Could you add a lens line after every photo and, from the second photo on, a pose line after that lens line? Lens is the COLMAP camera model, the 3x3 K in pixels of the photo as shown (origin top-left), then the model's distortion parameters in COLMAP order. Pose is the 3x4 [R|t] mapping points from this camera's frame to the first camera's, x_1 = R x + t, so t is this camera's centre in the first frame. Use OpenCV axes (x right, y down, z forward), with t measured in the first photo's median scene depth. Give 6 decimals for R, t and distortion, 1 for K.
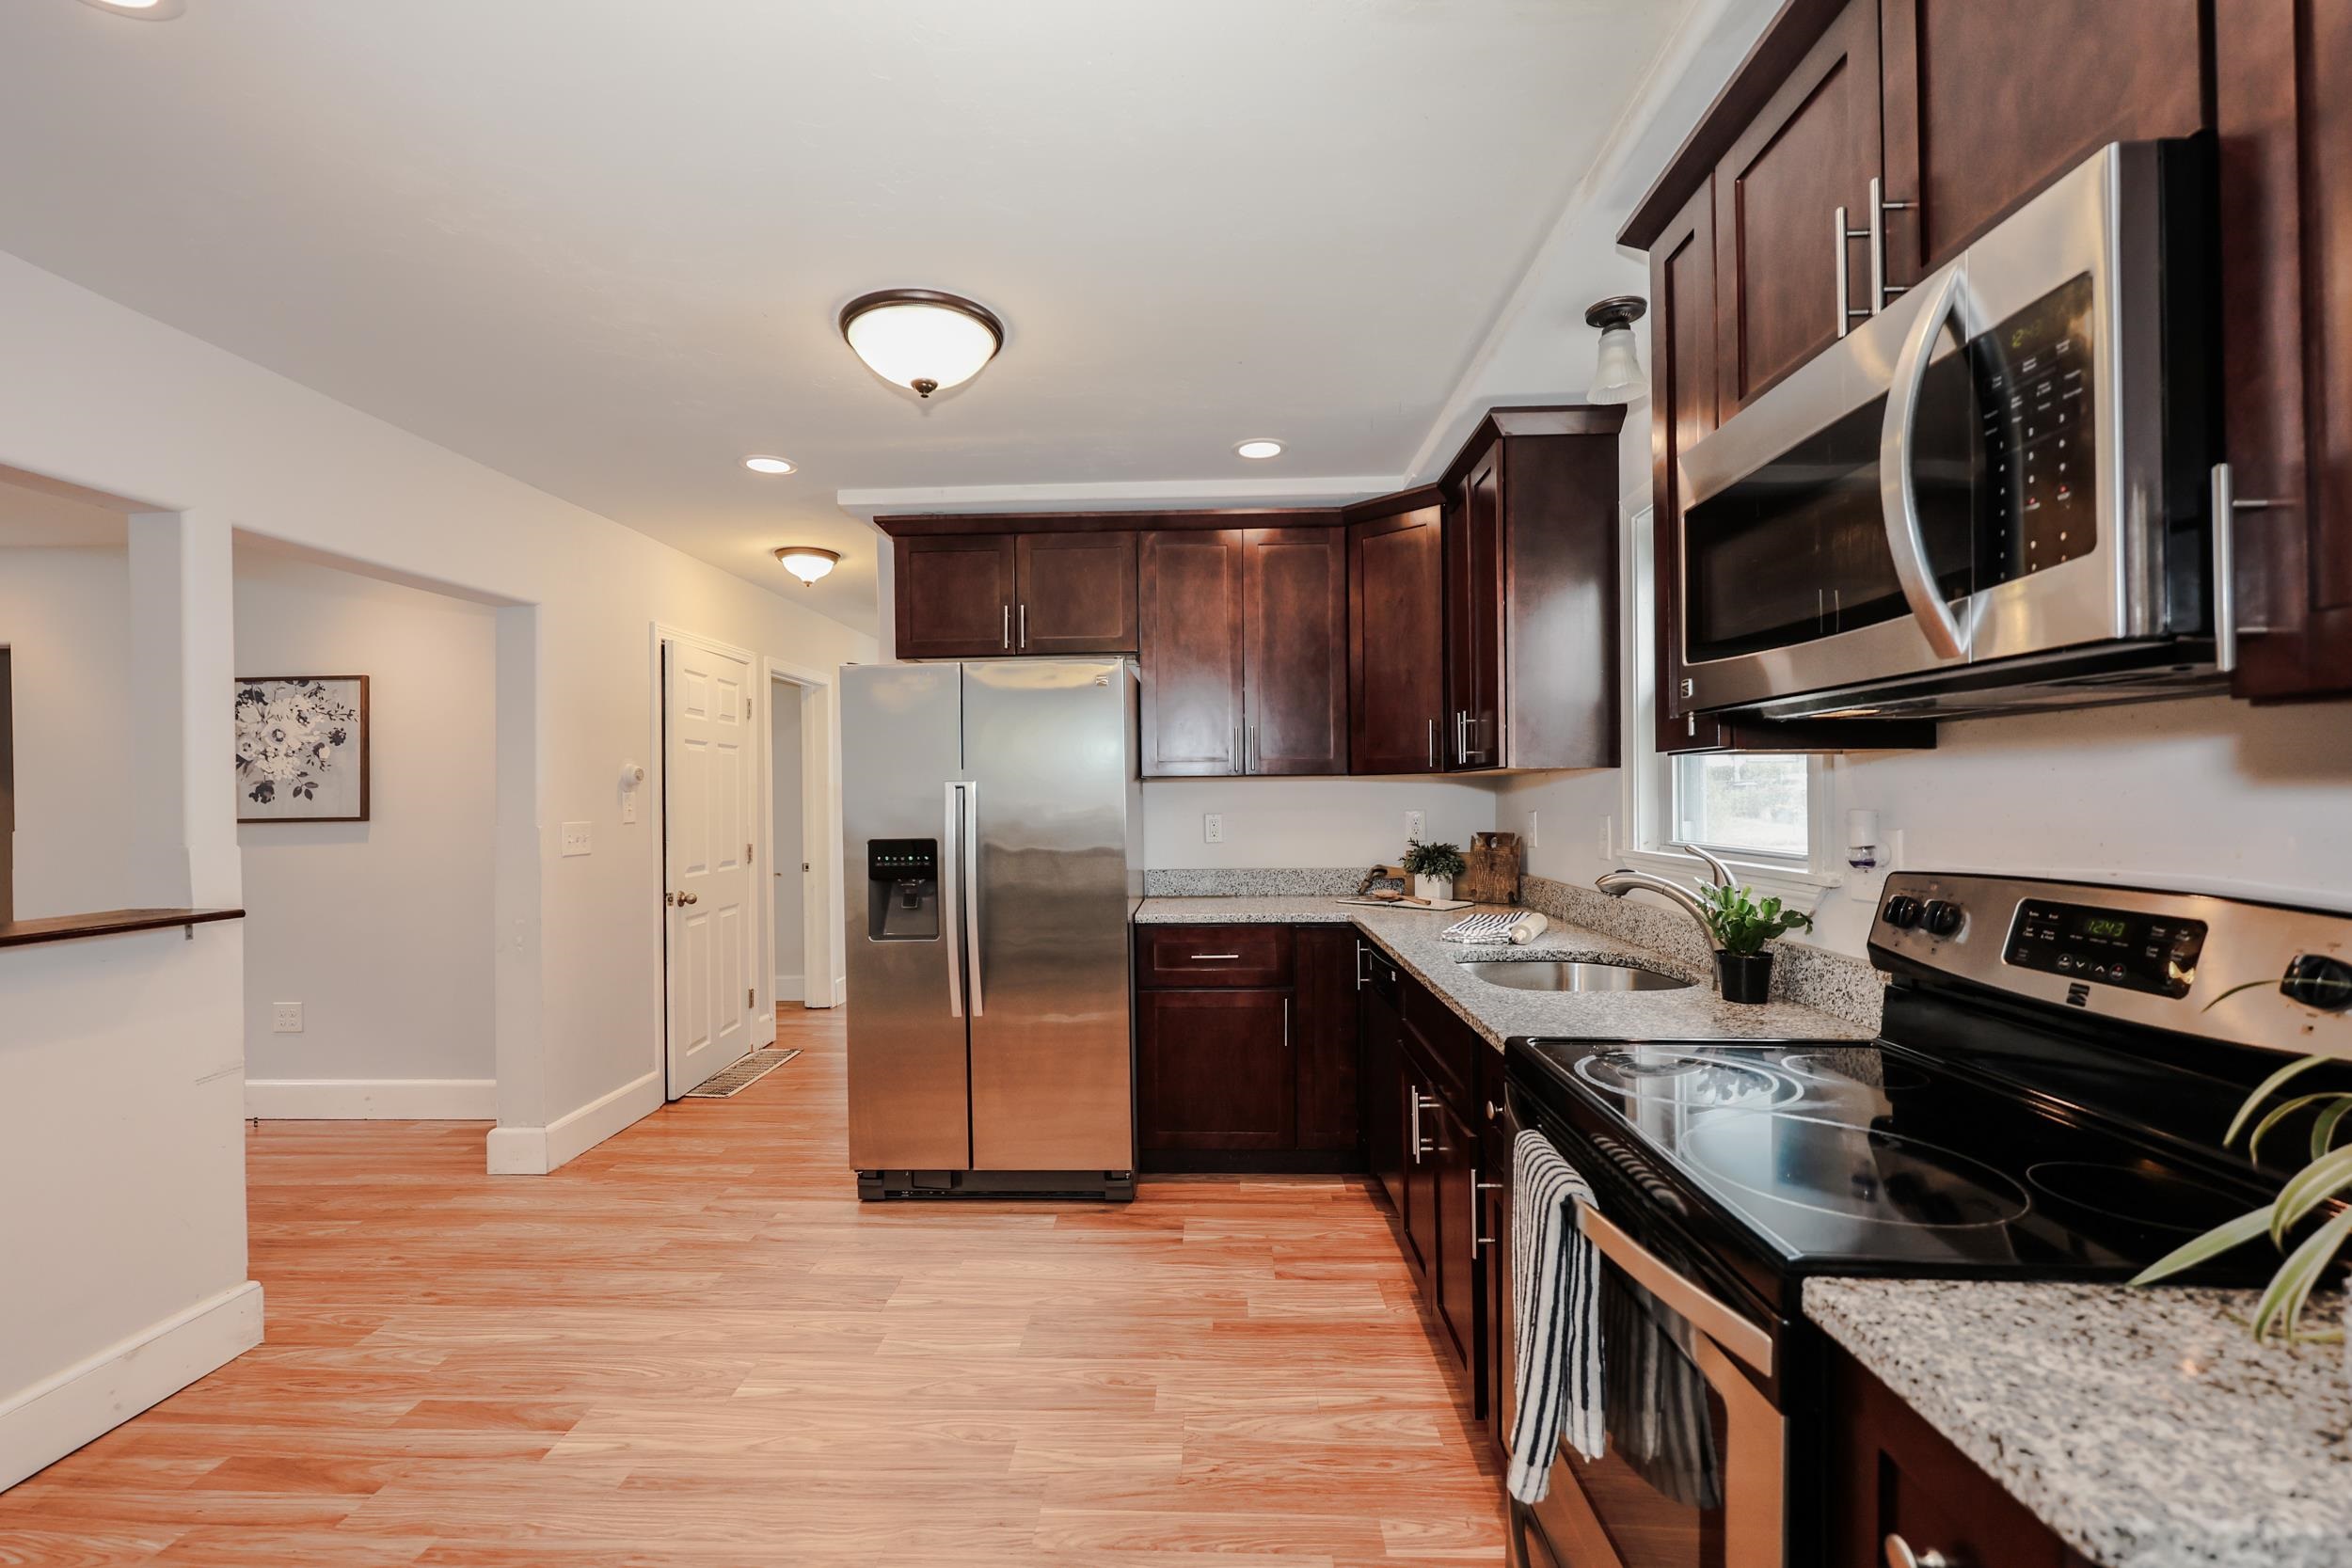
lens RADIAL K [[991.4, 0, 1164.4], [0, 991.4, 786.9], [0, 0, 1]] dist [-0.002114, -0.000106]
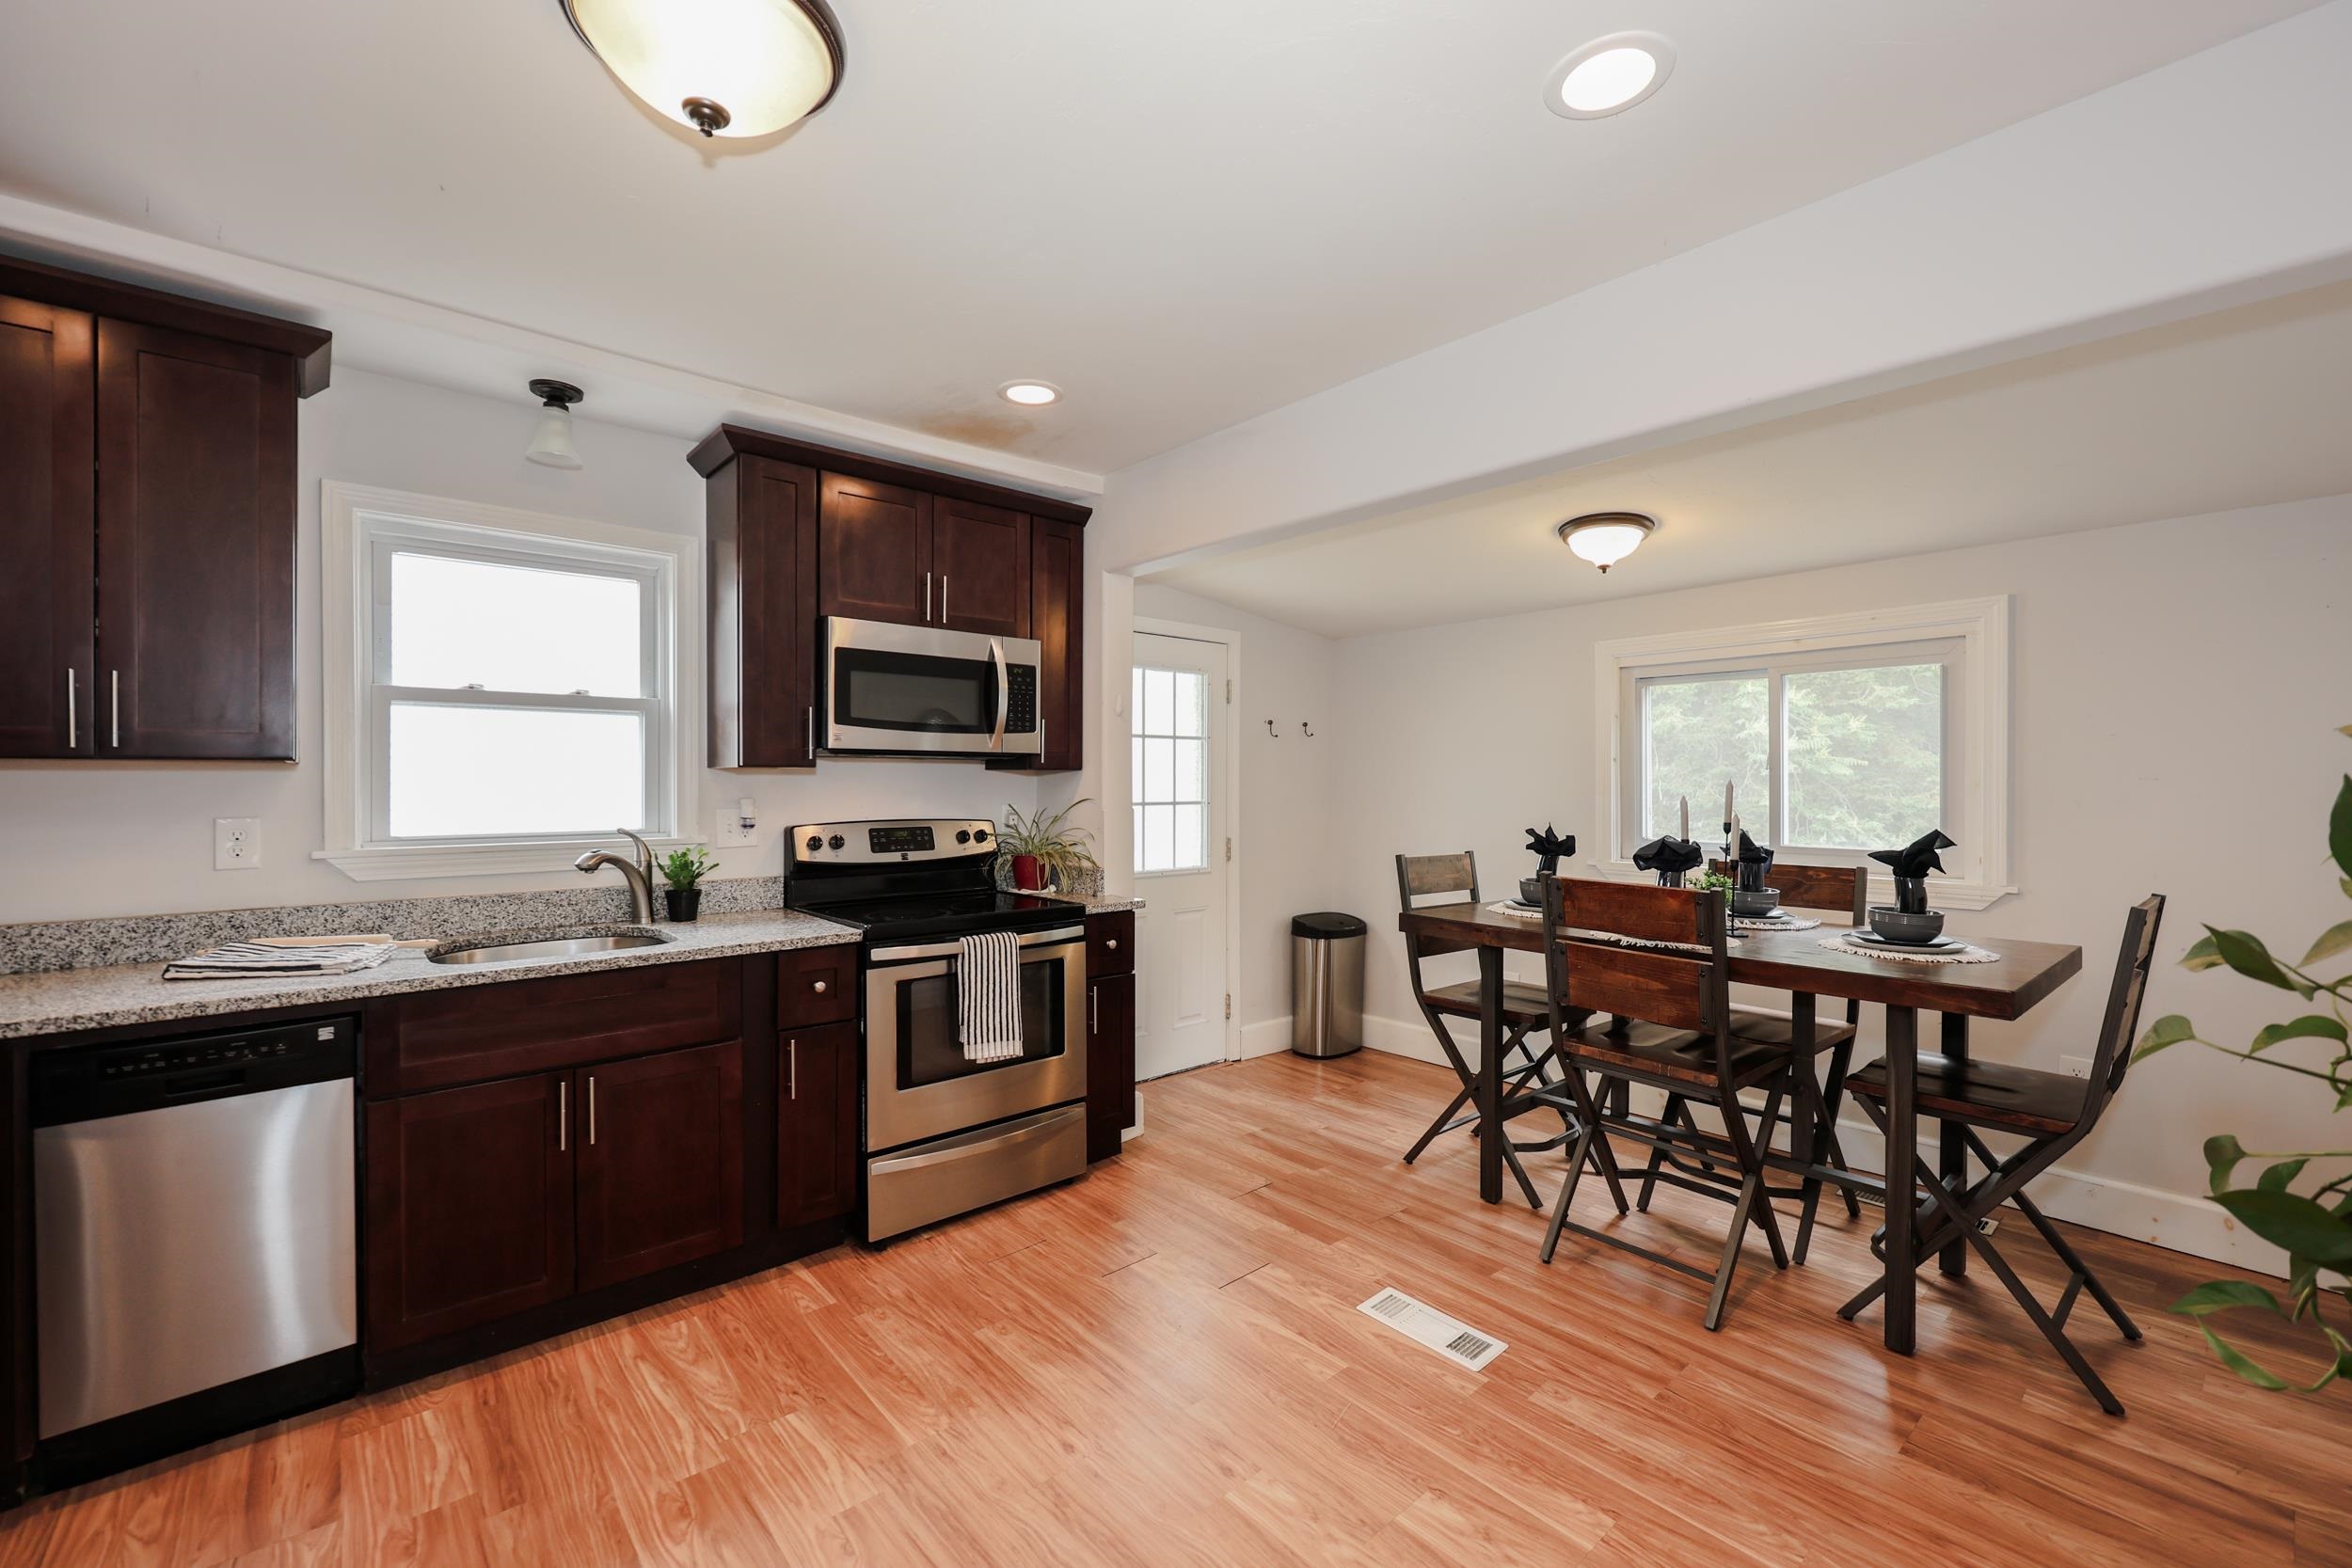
lens RADIAL K [[974.3, 0, 1172.2], [0, 974.3, 783.4], [0, 0, 1]] dist [0.002583, -0.000063]
pose [[-0.689316, 0.006035, 0.724436, -0.613641], [-0.000142, 0.999964, -0.008465, 0.005043], [-0.724461, -0.005937, -0.689290, 0.852339]]
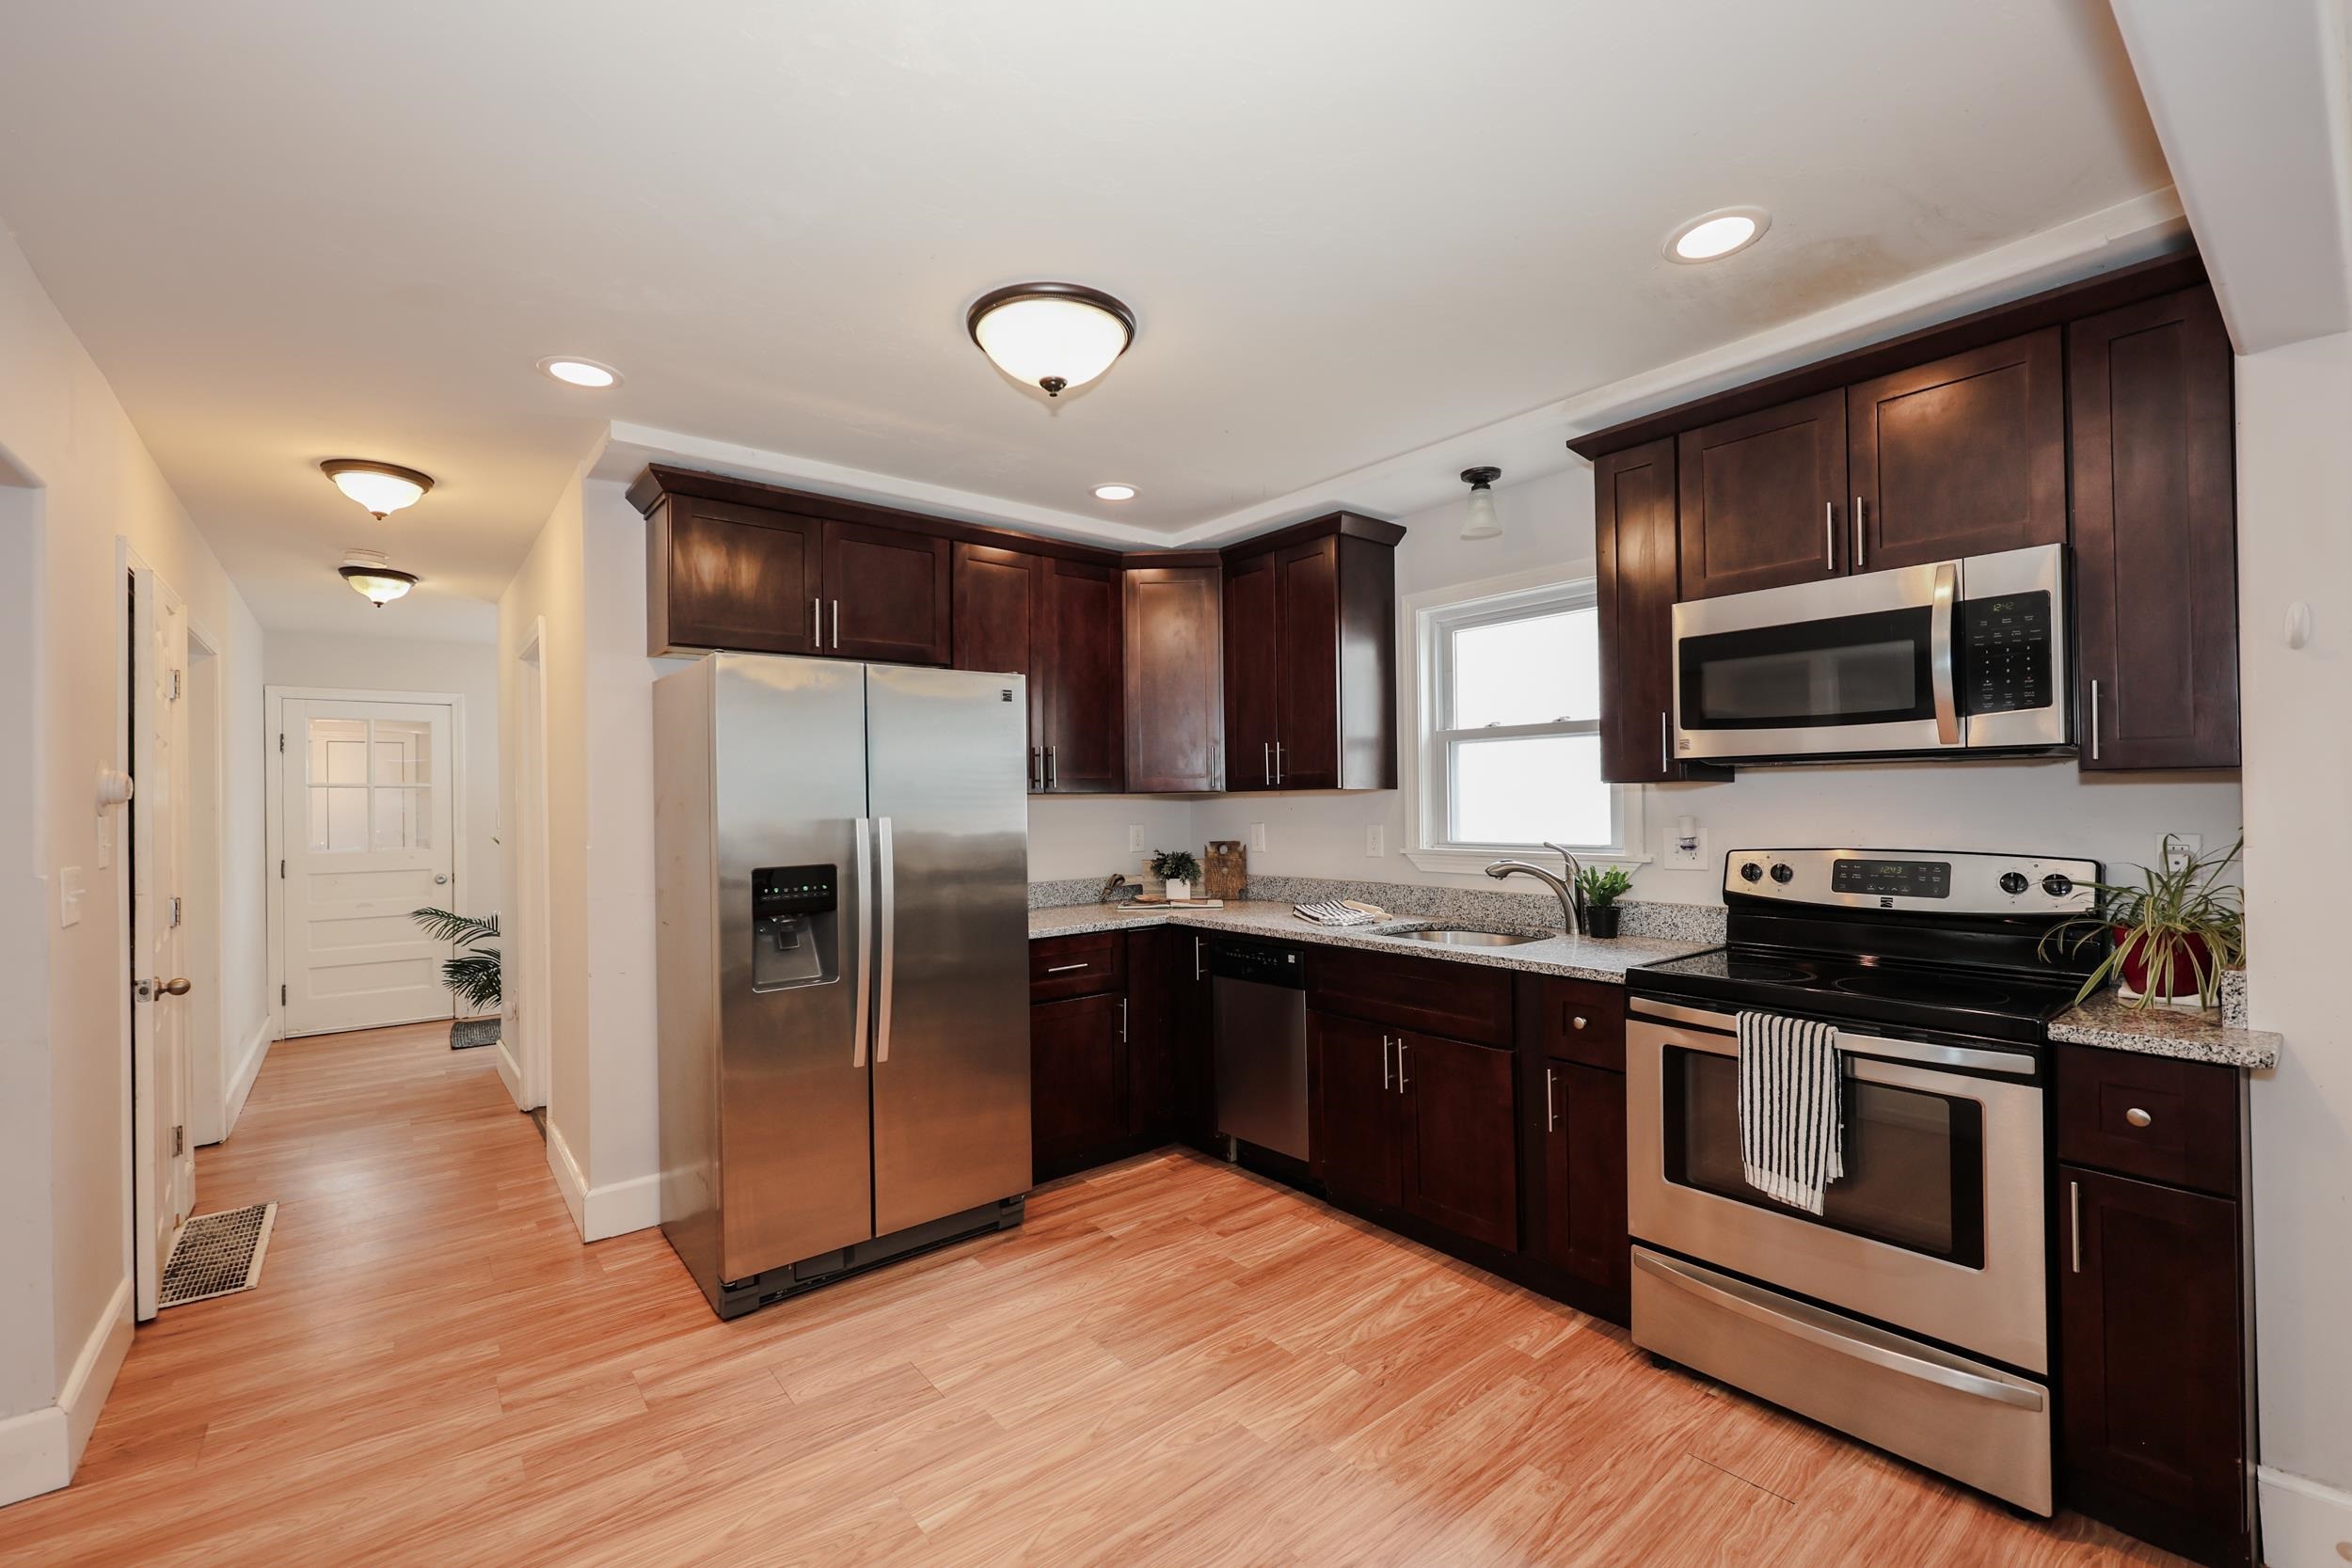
lens RADIAL K [[986.3, 0, 1175.0], [0, 986.3, 792.7], [0, 0, 1]] dist [0.002453, -0.000006]
pose [[0.747816, 0.004823, 0.663889, -0.554864], [0.002344, 0.999948, -0.009906, -0.001444], [-0.663902, 0.008964, 0.747766, 0.152341]]
